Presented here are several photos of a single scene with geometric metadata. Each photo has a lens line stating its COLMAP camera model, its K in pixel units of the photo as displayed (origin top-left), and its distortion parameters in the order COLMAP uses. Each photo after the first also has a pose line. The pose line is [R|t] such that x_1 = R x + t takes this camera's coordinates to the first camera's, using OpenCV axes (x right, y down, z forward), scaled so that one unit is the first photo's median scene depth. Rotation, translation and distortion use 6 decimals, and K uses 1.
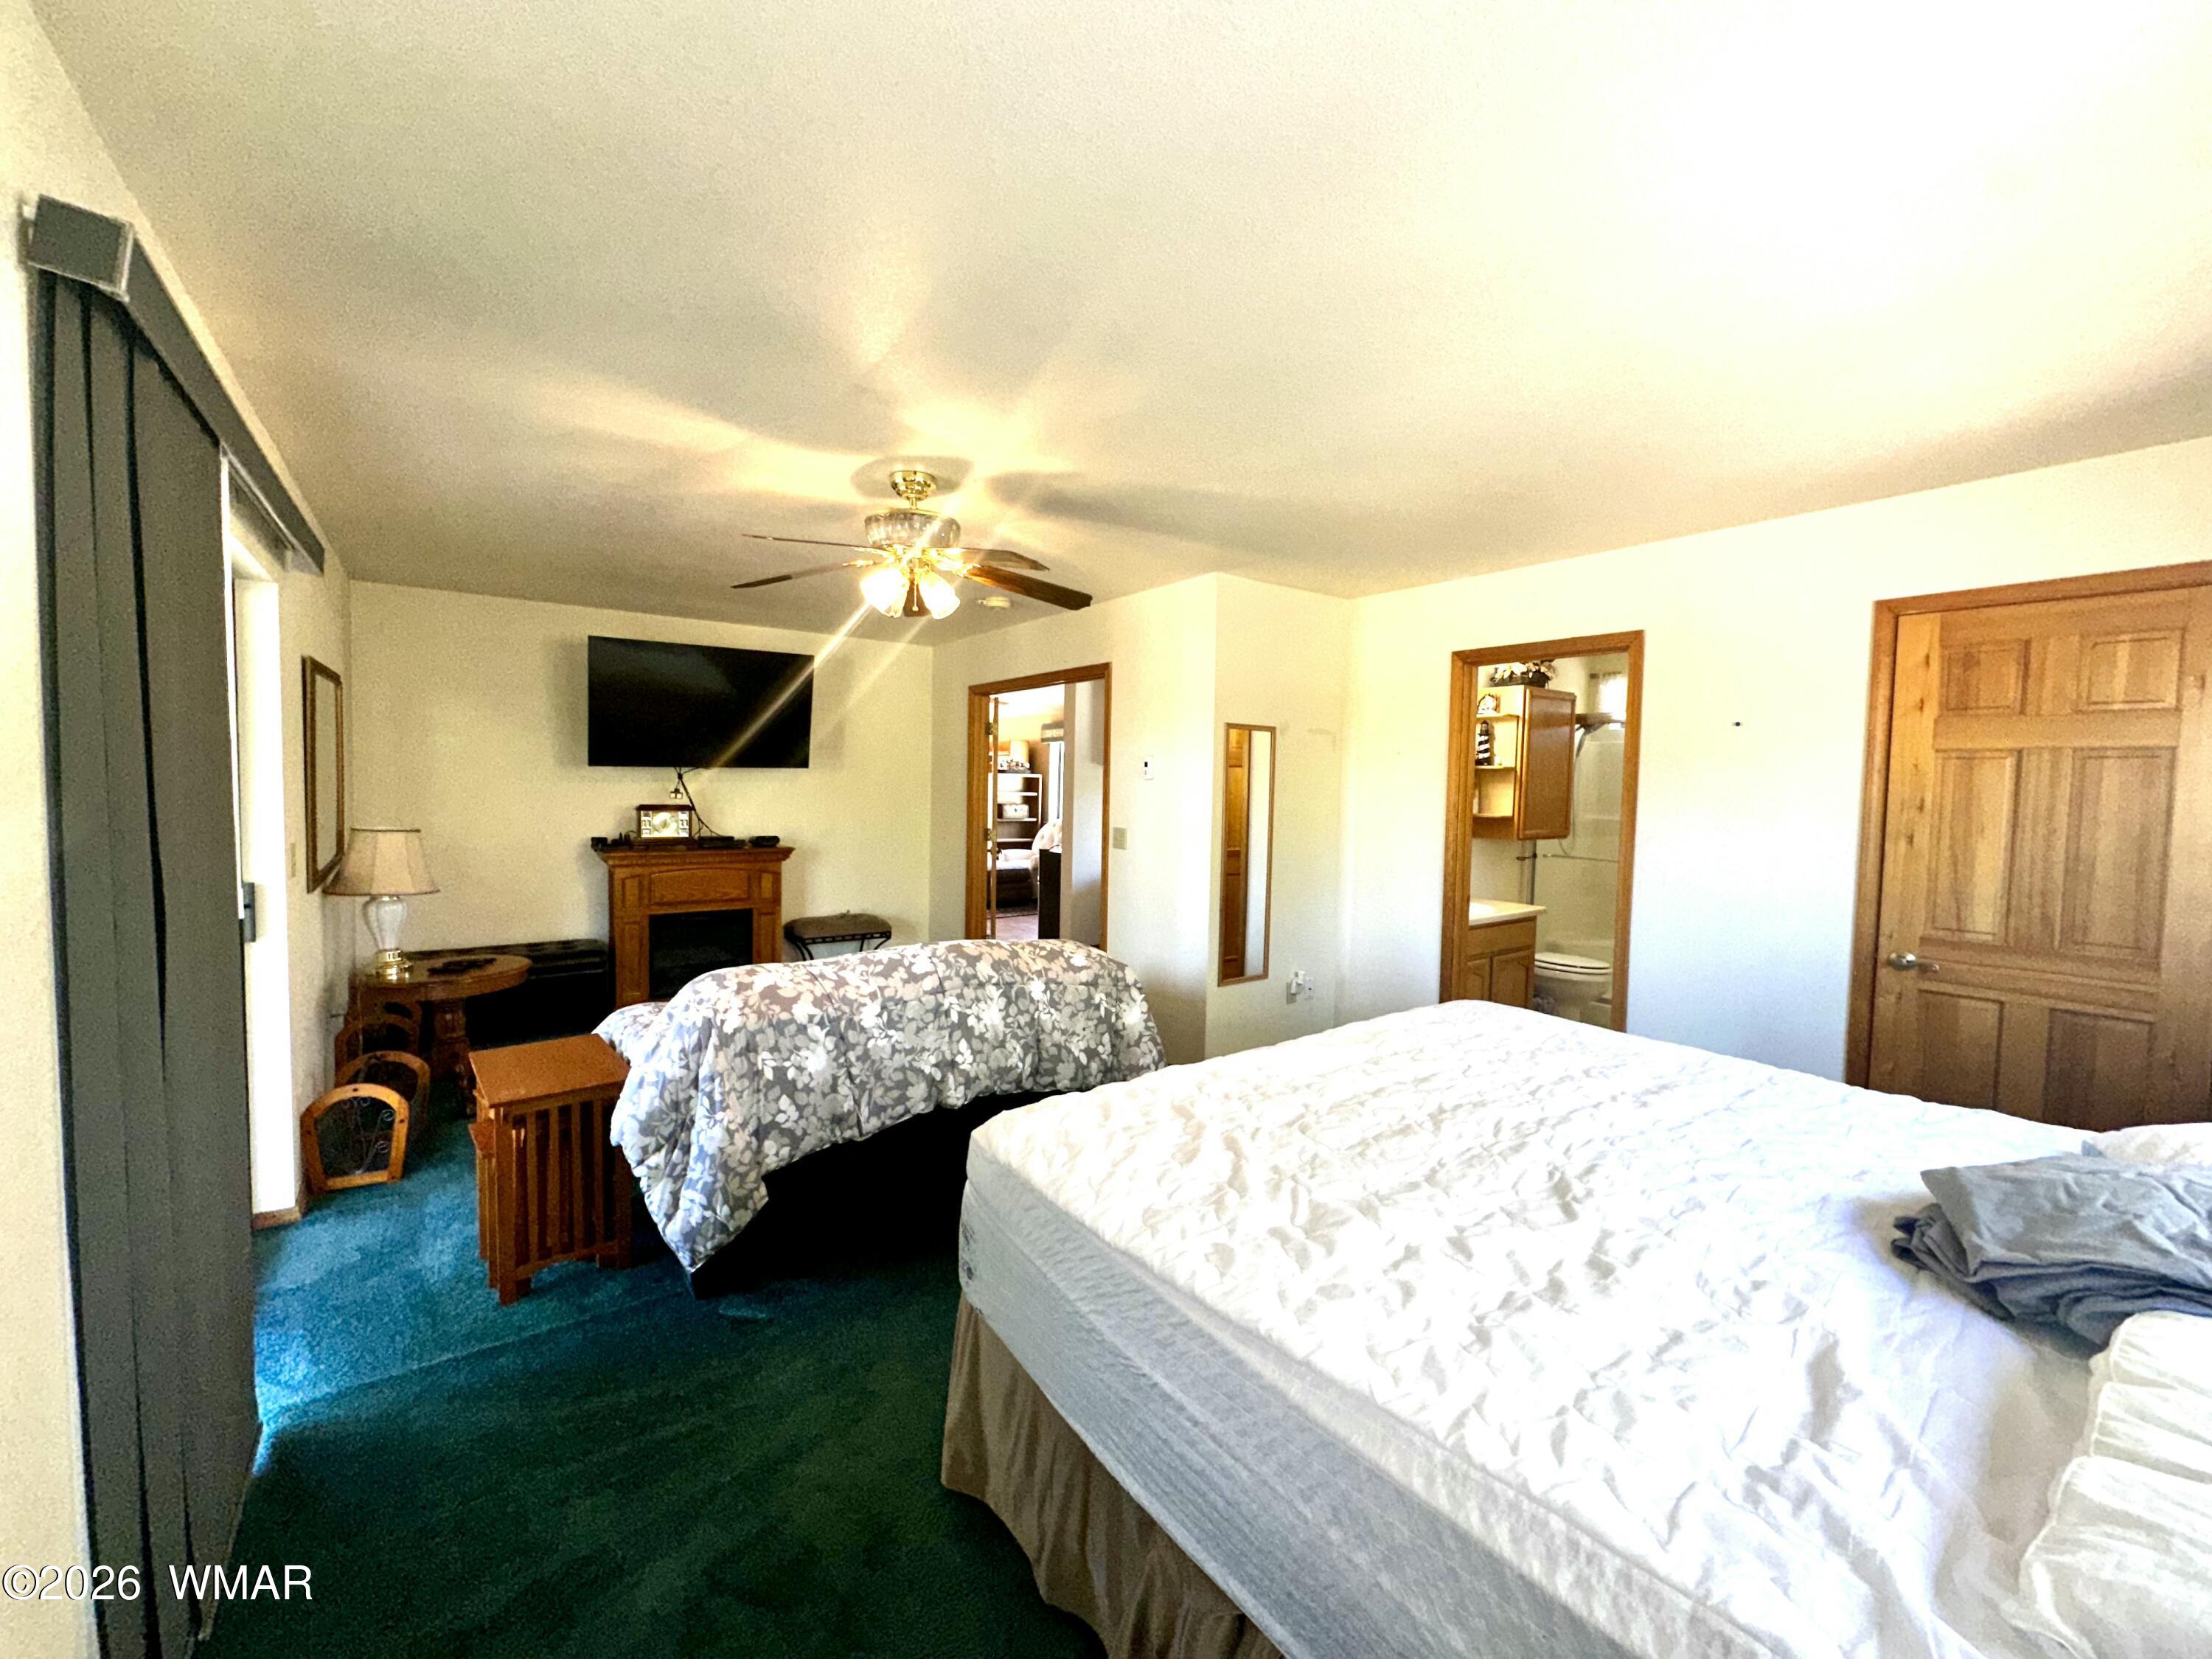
lens RADIAL K [[886.5, 0, 1098.0], [0, 886.5, 825.2], [0, 0, 1]] dist [-0.001364, 0.000231]
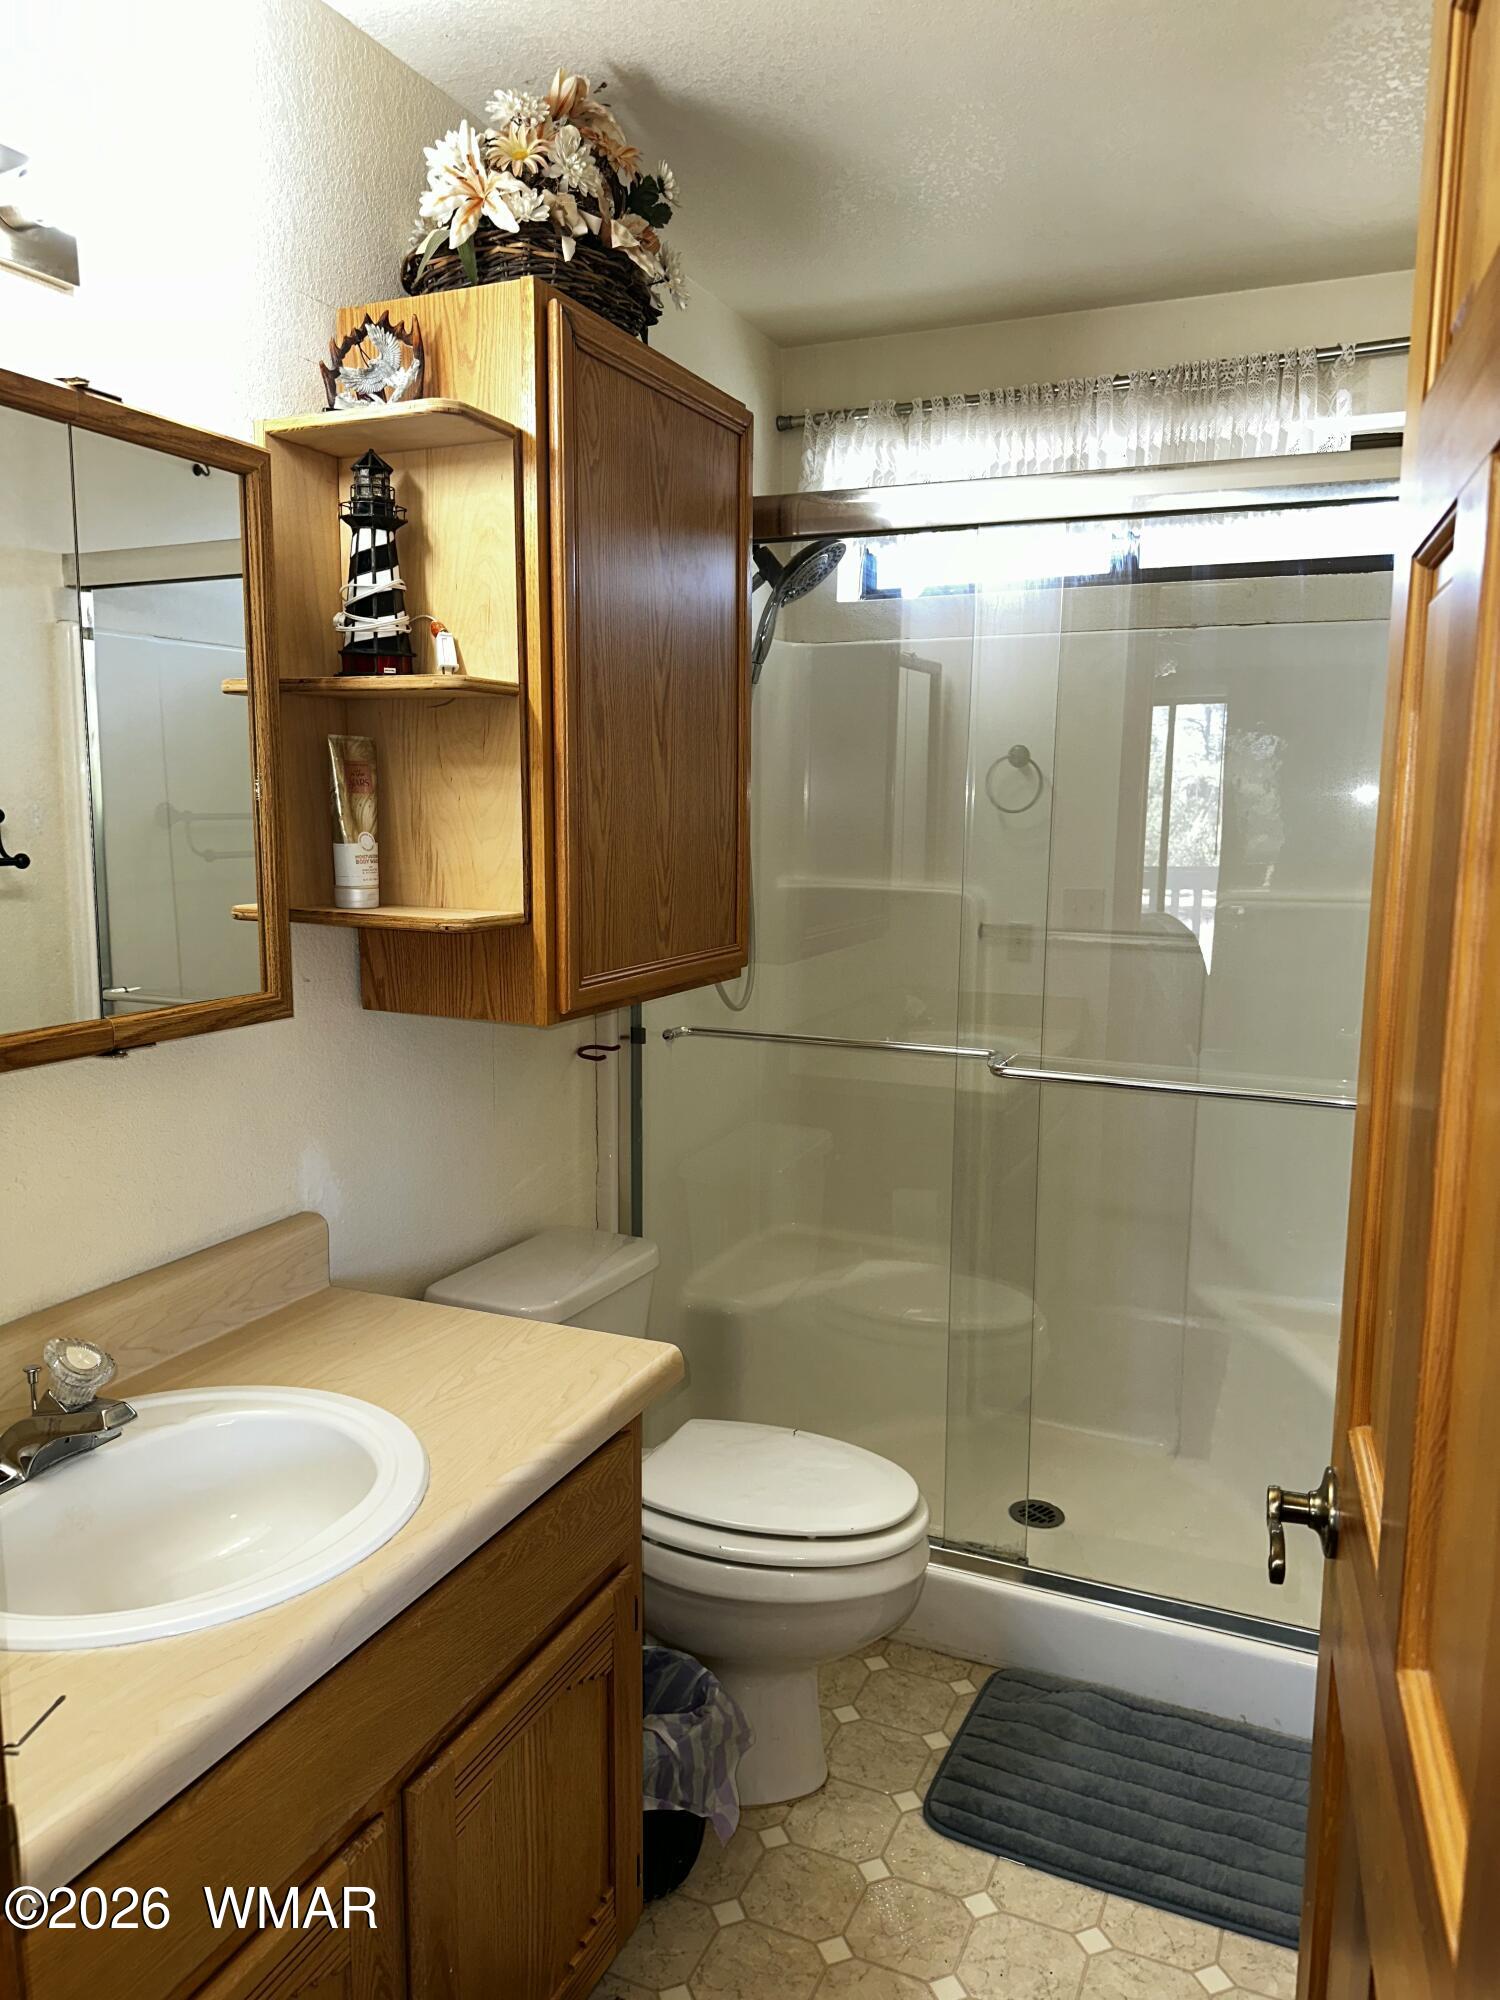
lens RADIAL K [[1414.7, 0, 749.3], [0, 1414.7, 1001.3], [0, 0, 1]] dist [0.007287, 0.000955]
pose [[0.871895, -0.085295, 0.482207, 0.344415], [0.038645, 0.993627, 0.105883, -0.023391], [-0.488166, -0.073684, 0.869635, 0.665014]]
